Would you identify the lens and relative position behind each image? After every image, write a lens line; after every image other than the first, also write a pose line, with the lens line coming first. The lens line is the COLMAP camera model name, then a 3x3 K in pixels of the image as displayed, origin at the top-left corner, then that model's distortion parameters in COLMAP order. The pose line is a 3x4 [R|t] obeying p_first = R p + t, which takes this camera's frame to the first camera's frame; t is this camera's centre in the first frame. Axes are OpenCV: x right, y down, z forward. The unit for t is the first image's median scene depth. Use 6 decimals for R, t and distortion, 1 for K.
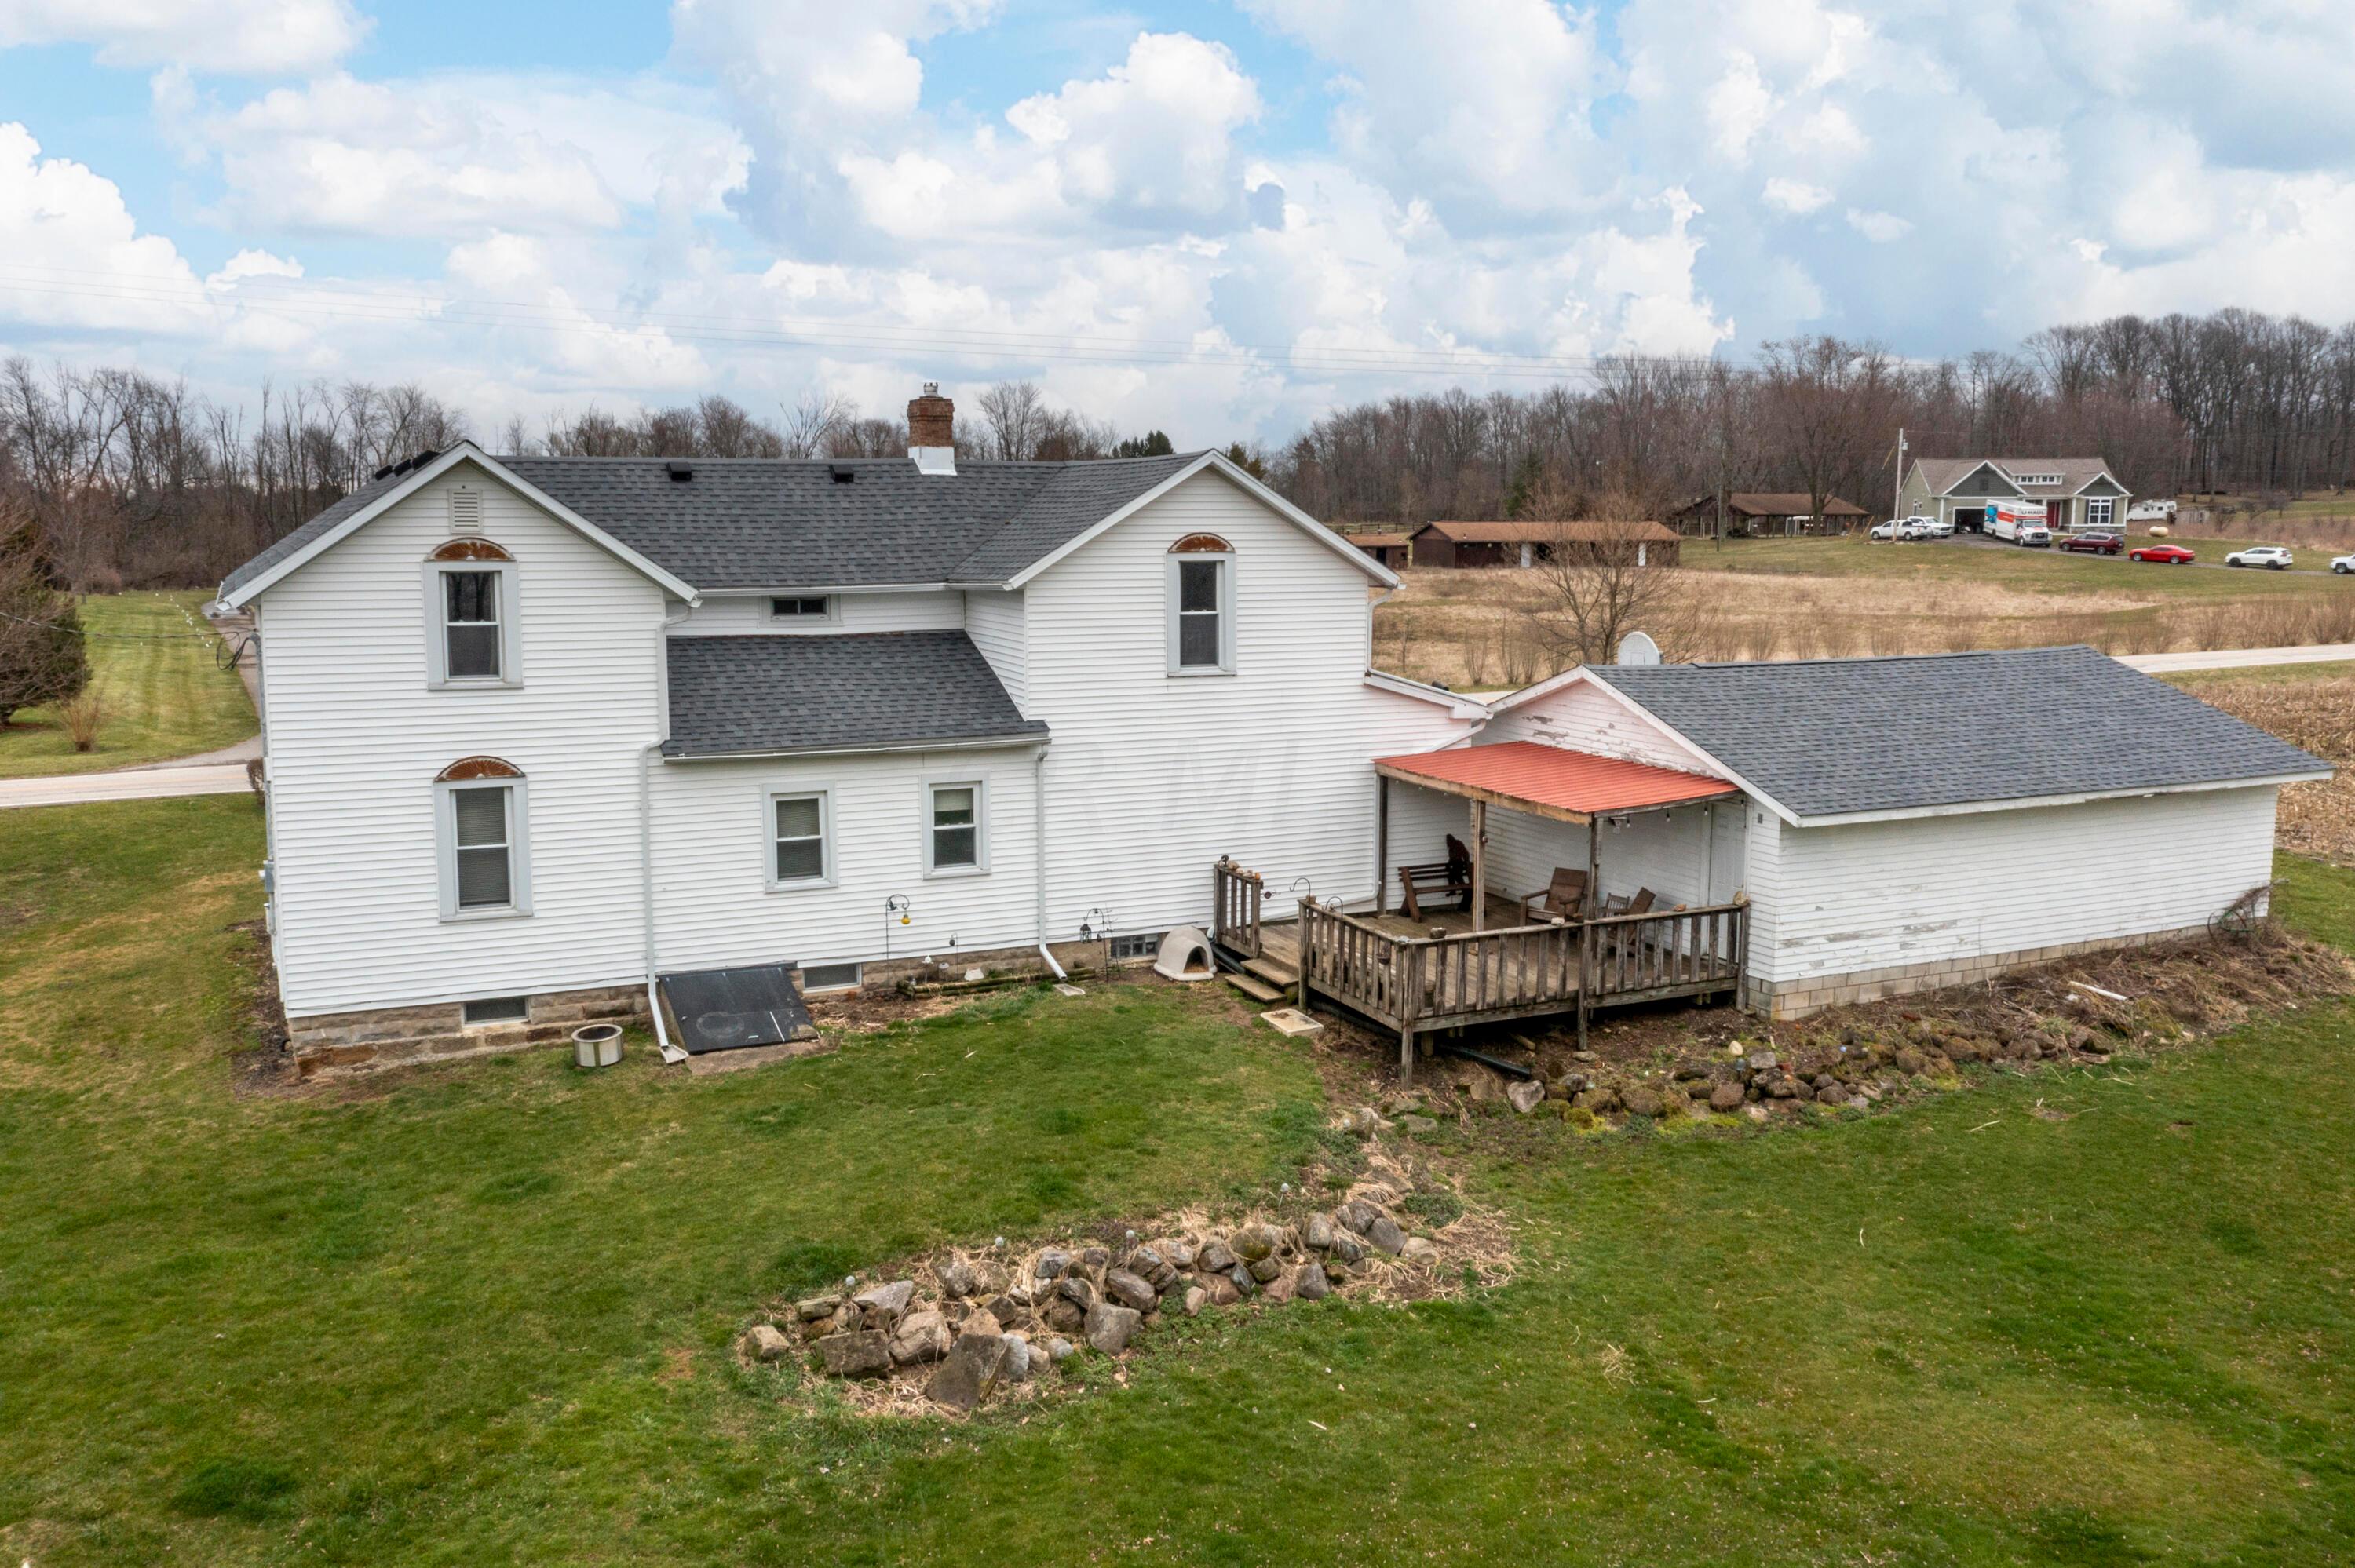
lens RADIAL K [[1893.5, 0, 1177.5], [0, 1893.5, 784.0], [0, 0, 1]] dist [-0.002179, 0.012439]
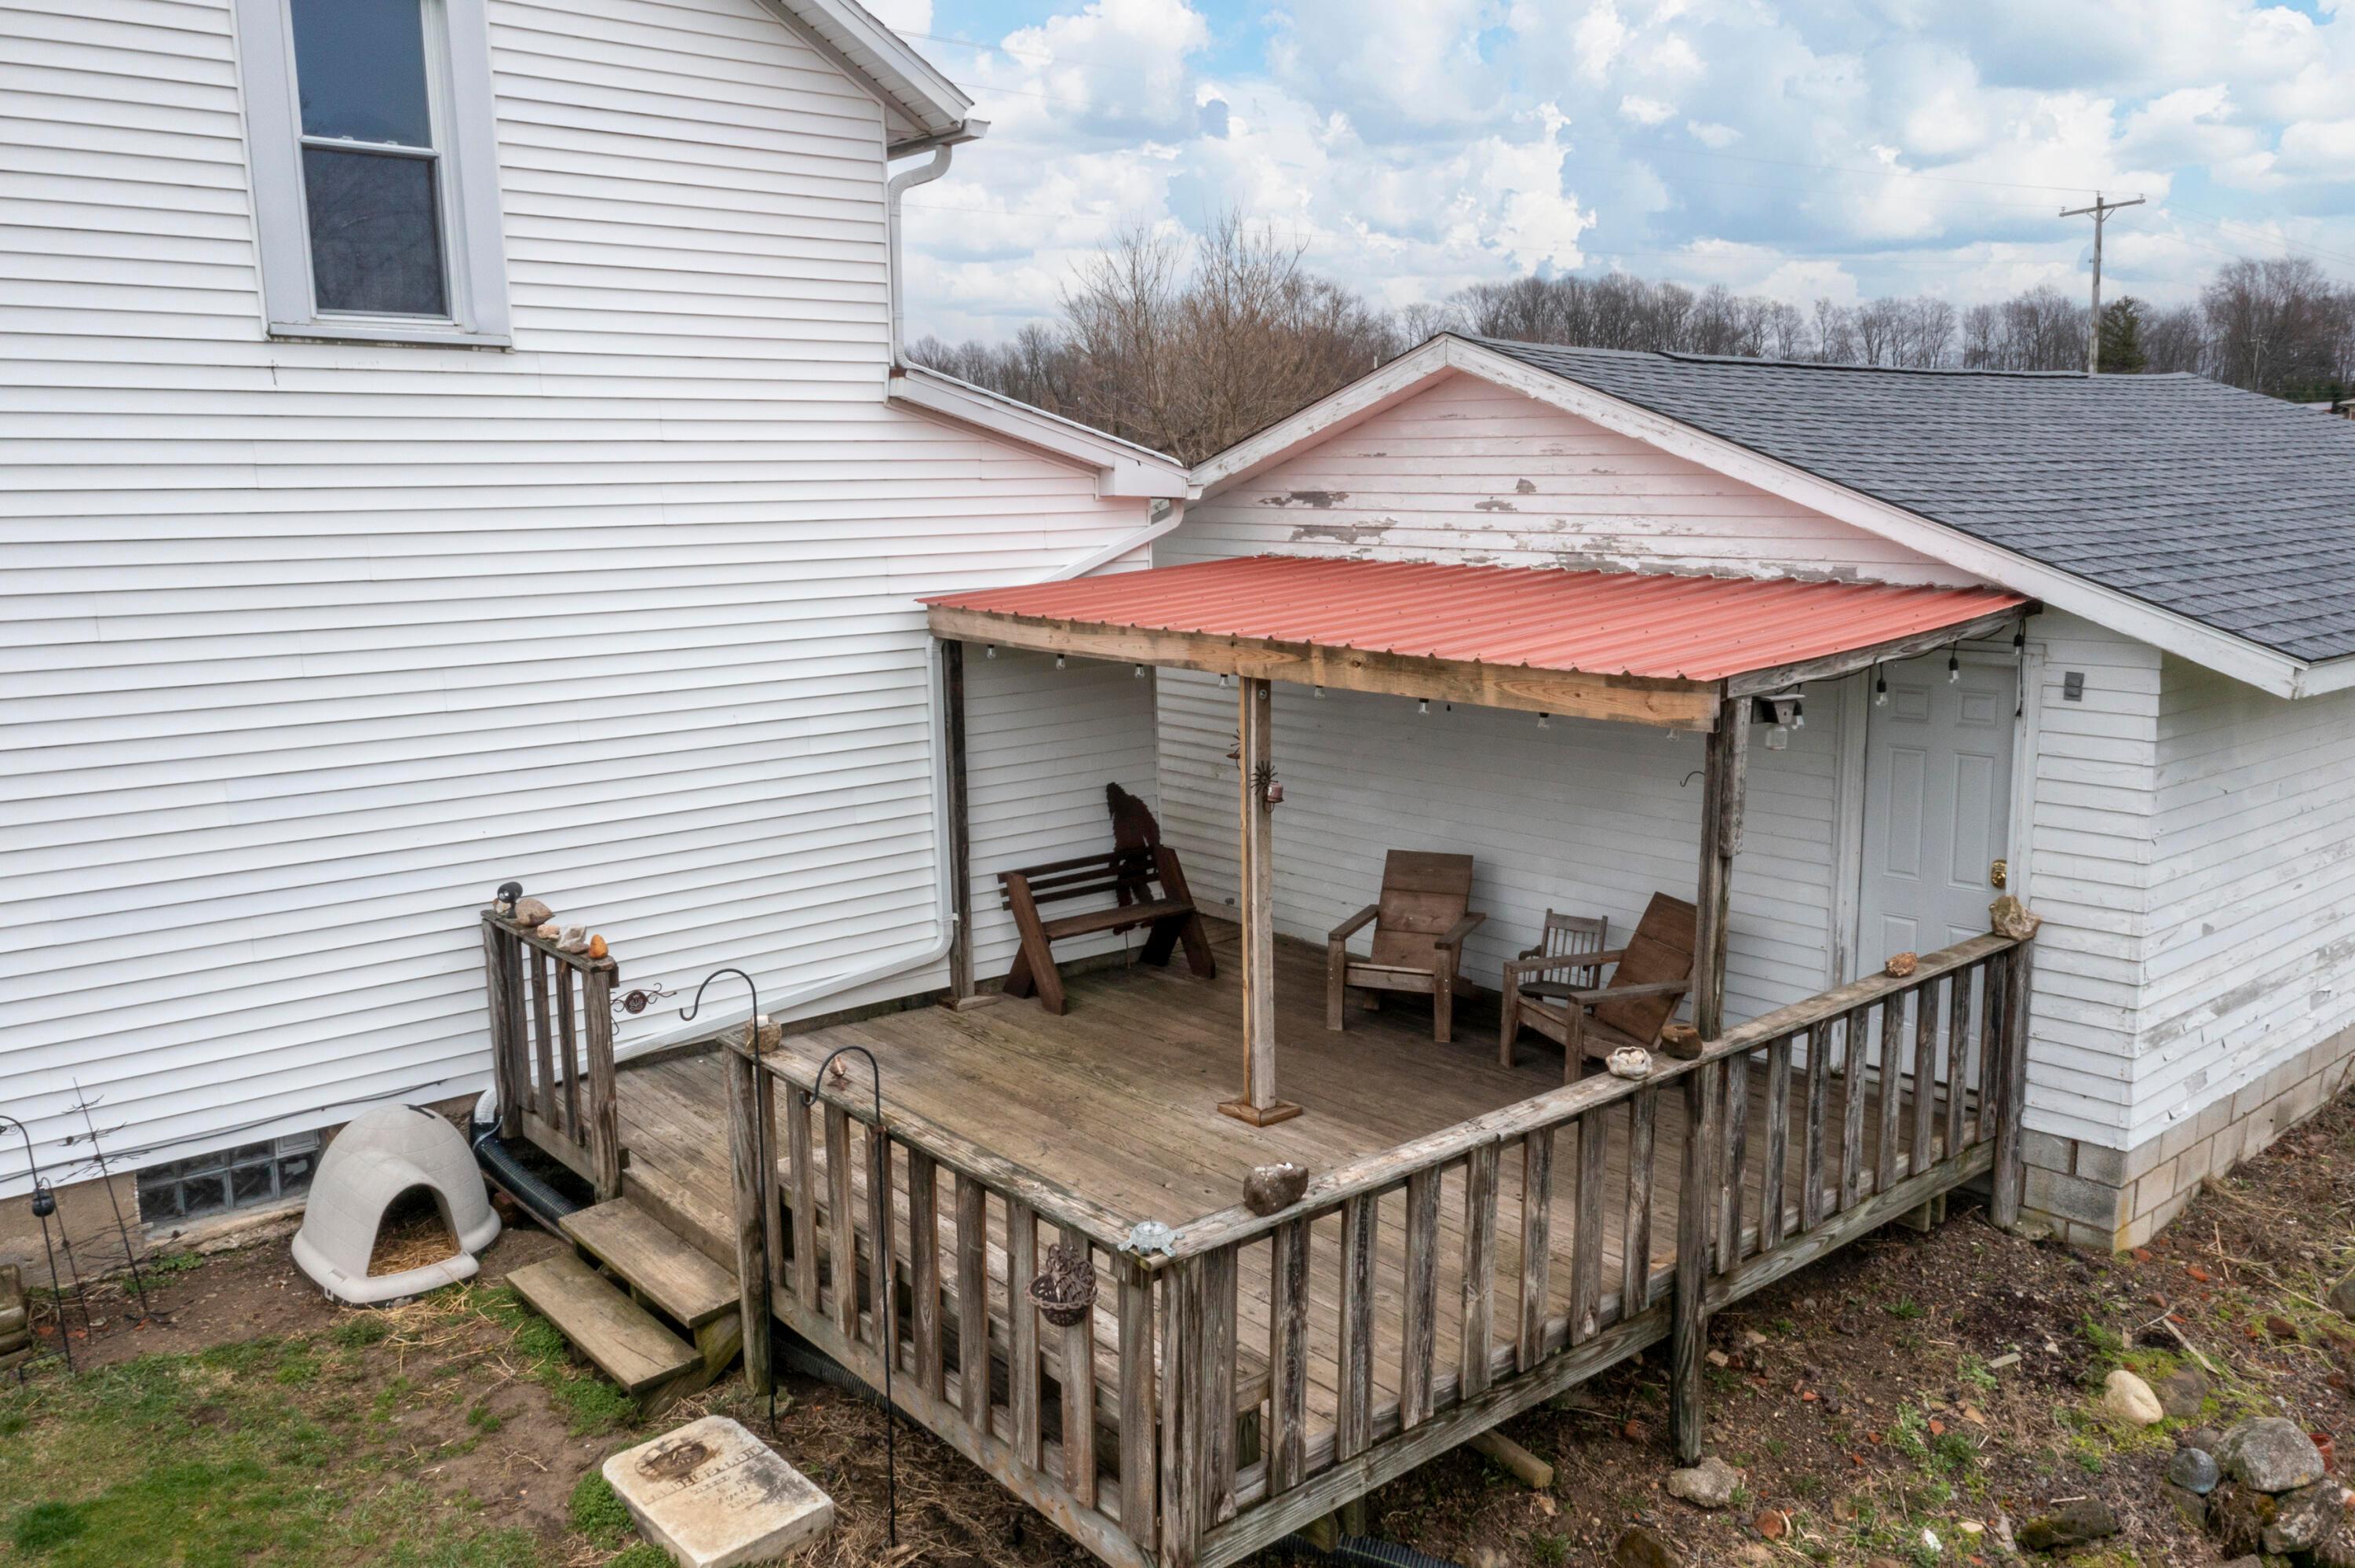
lens RADIAL K [[1862.9, 0, 1177.5], [0, 1862.9, 784.0], [0, 0, 1]] dist [0.003290, 0.004606]
pose [[0.962750, -0.058006, 0.264099, 0.053950], [0.051091, 0.998149, 0.032985, 0.015195], [-0.265524, -0.018264, 0.963931, 0.655053]]
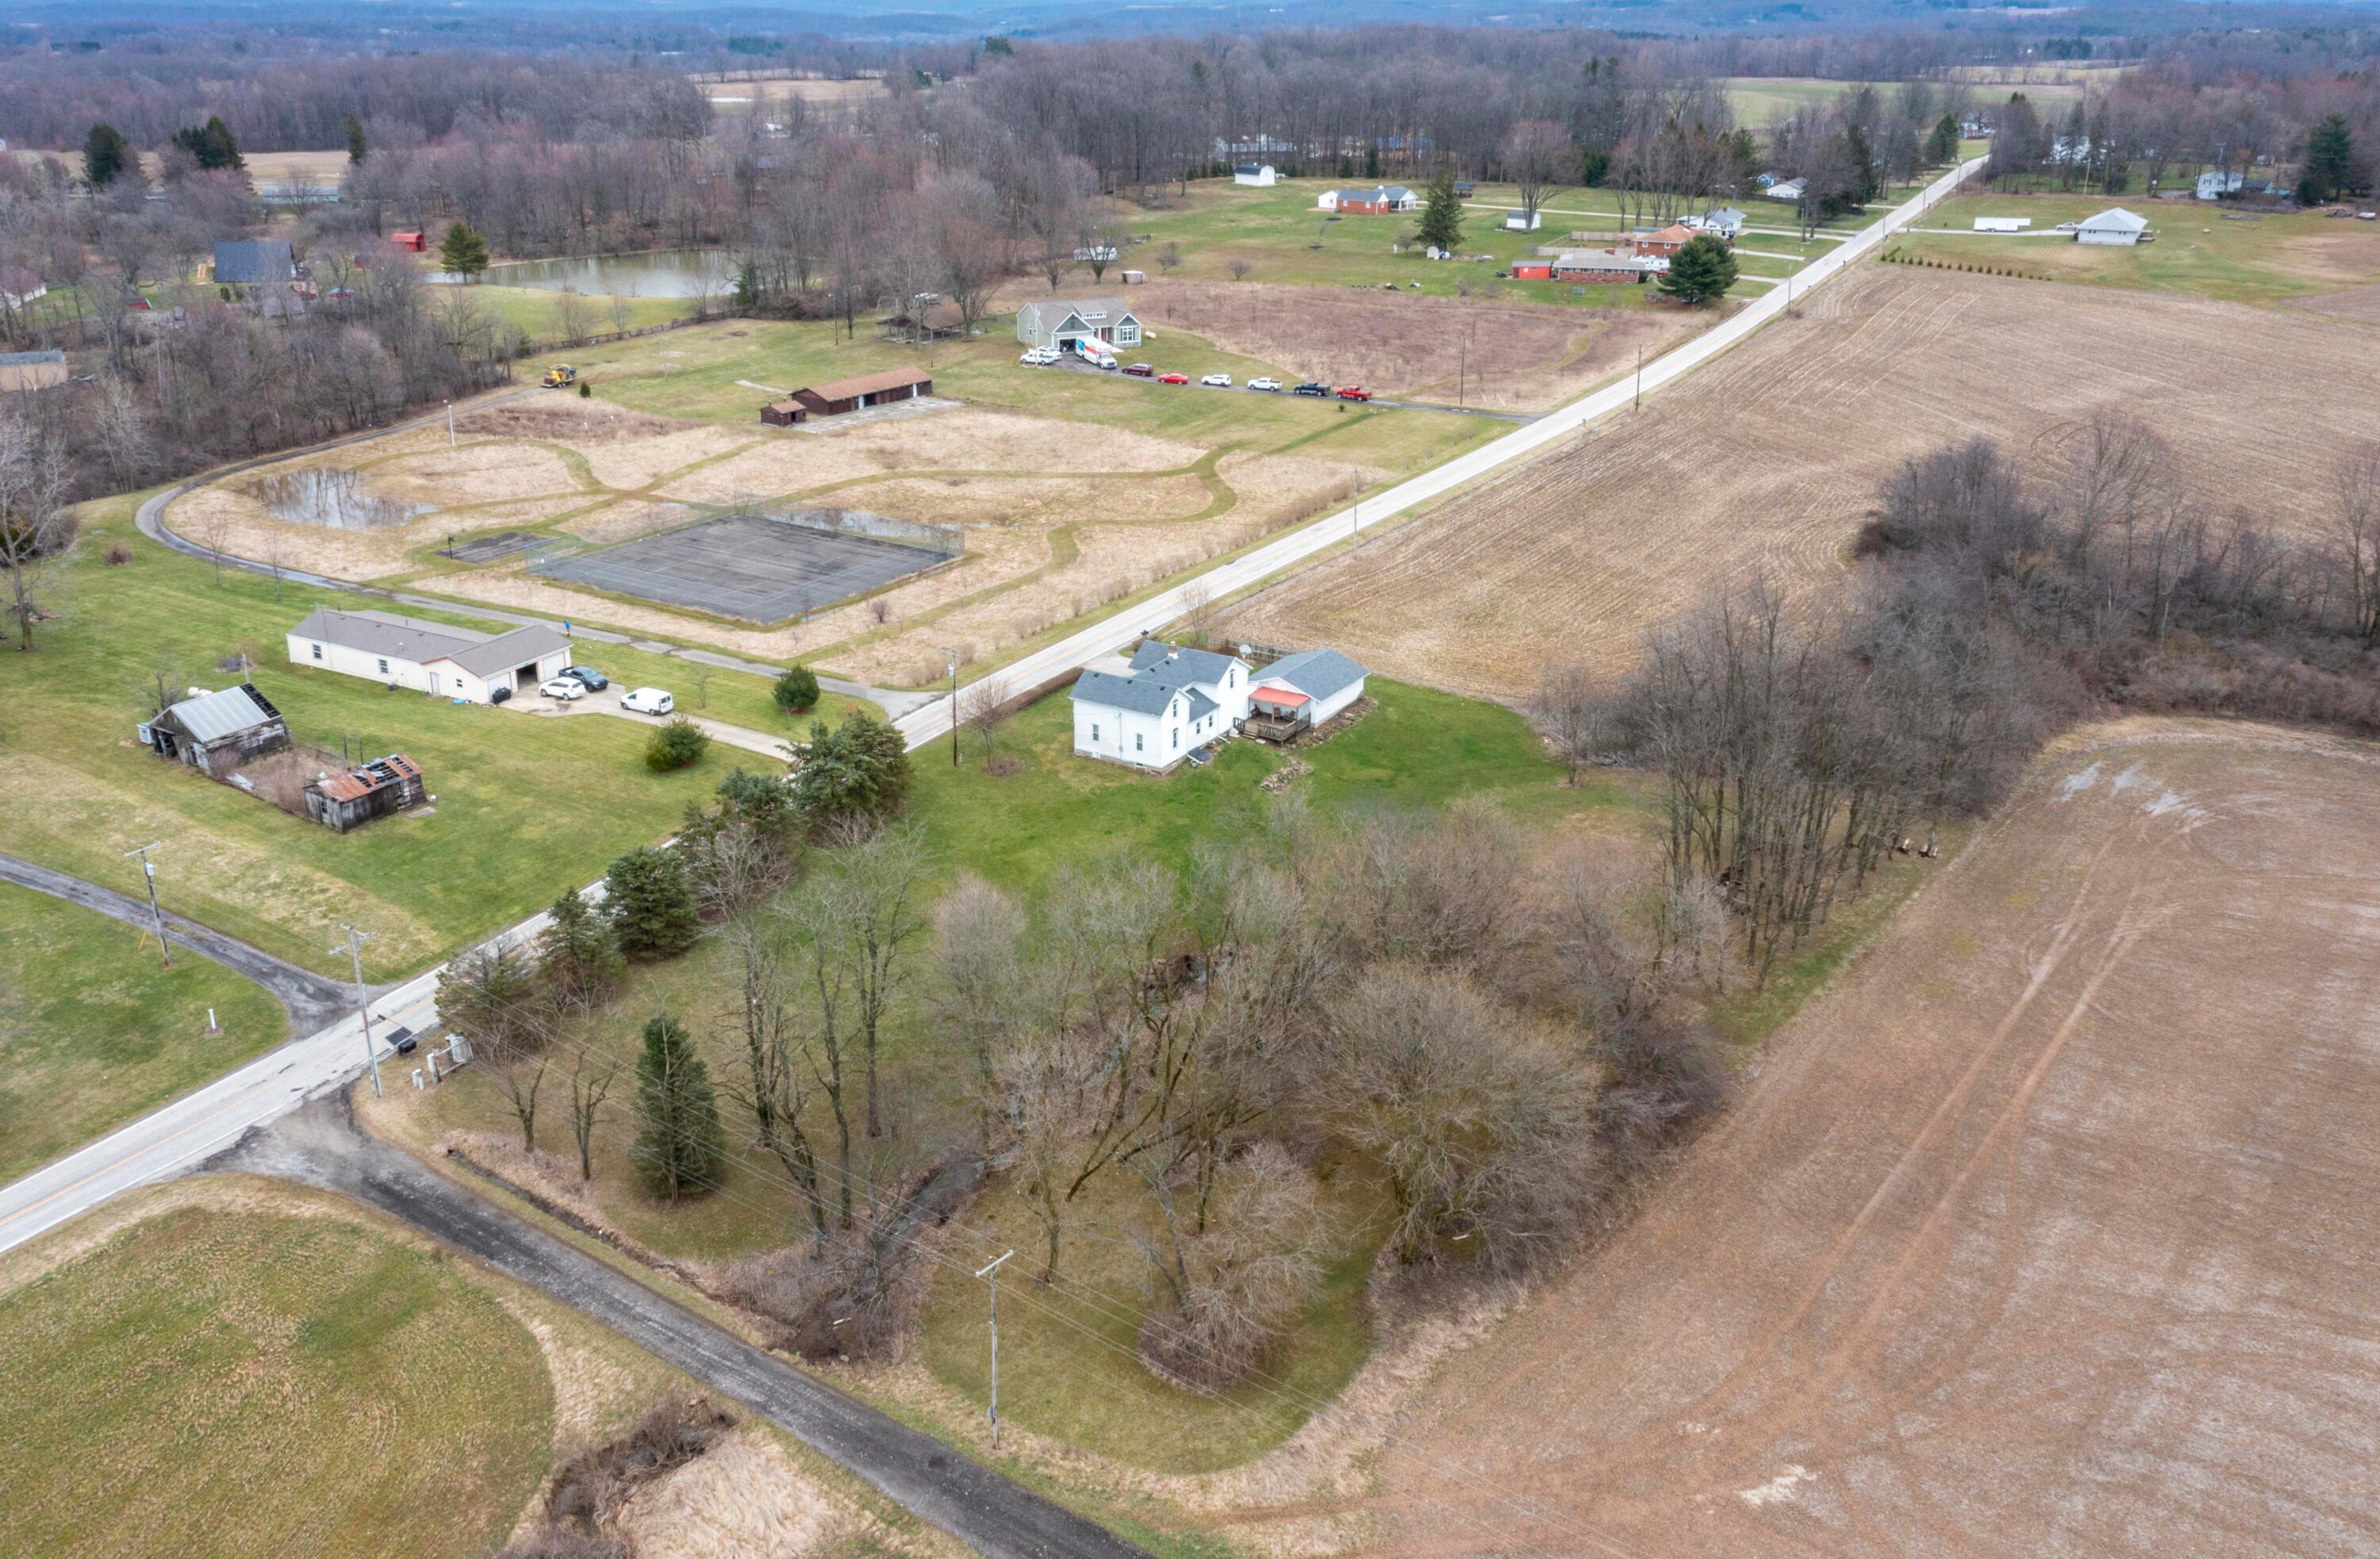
lens RADIAL K [[1995.1, 0, 984.3], [0, 1995.1, 779.9], [0, 0, 1]] dist [0.006721, -0.001277]
pose [[0.875975, -0.200935, 0.438512, -4.378646], [0.089840, 0.961160, 0.260959, -1.873163], [-0.473916, -0.189197, 0.860005, -5.241307]]
